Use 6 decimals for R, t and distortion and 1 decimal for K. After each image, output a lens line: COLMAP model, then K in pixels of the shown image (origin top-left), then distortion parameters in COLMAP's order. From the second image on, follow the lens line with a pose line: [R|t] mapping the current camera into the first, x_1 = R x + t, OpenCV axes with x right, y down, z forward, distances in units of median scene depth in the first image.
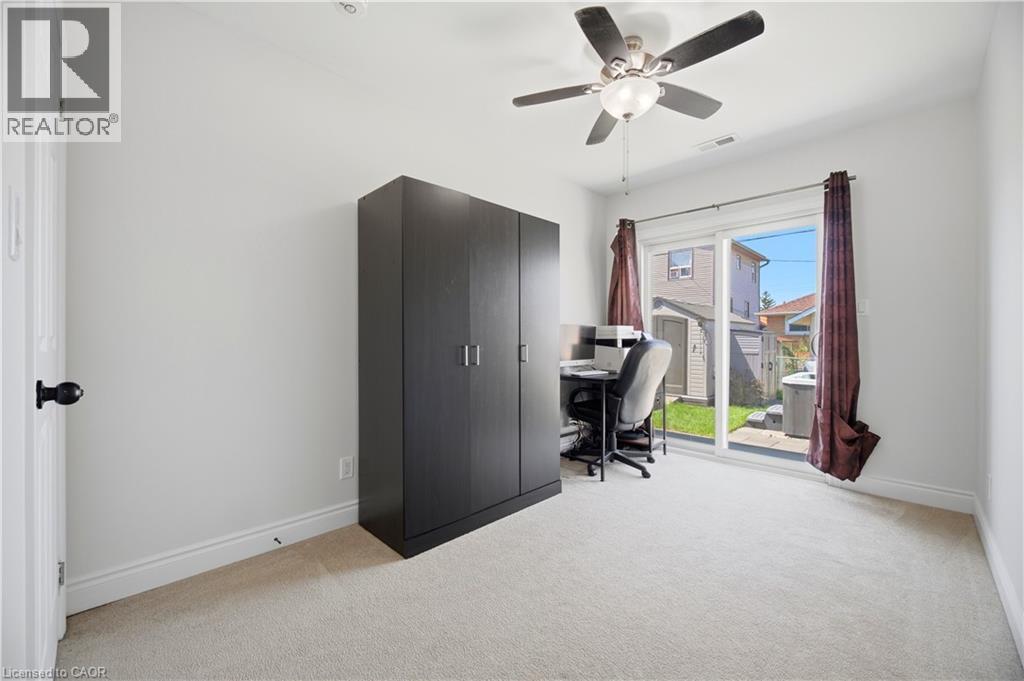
lens RADIAL K [[412.7, 0, 508.2], [0, 412.7, 344.0], [0, 0, 1]] dist [-0.007244, 0.000368]
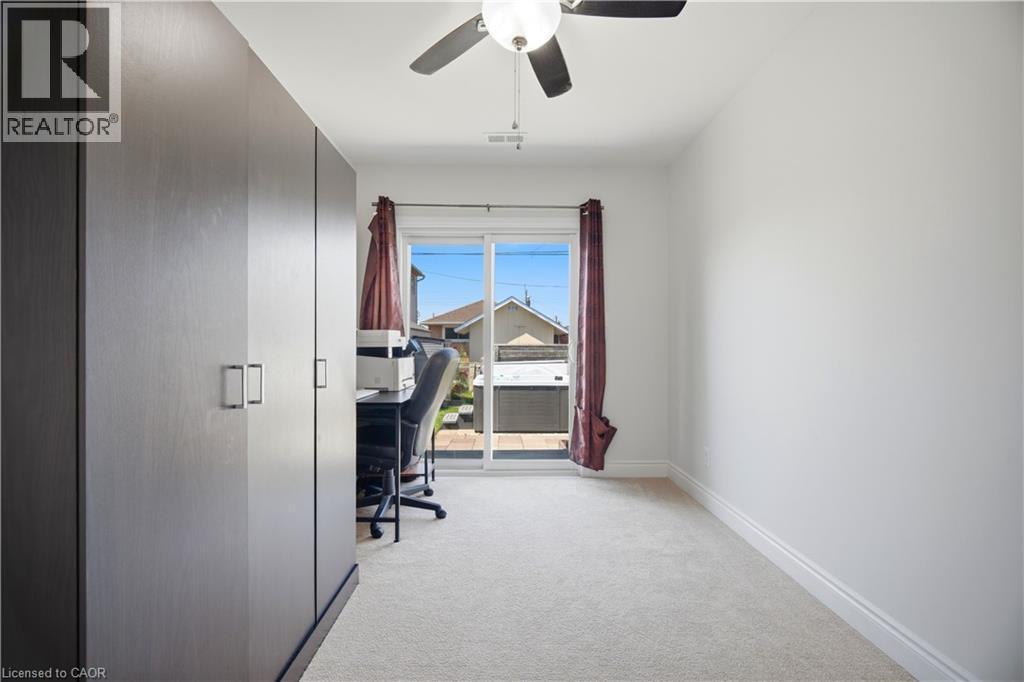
lens RADIAL K [[412.7, 0, 508.2], [0, 412.7, 344.5], [0, 0, 1]] dist [-0.007244, 0.000368]
pose [[0.691209, 0.000719, 0.722655, -0.160048], [0.009865, 0.999897, -0.010431, -0.007538], [-0.722588, 0.014339, 0.691130, 0.336457]]
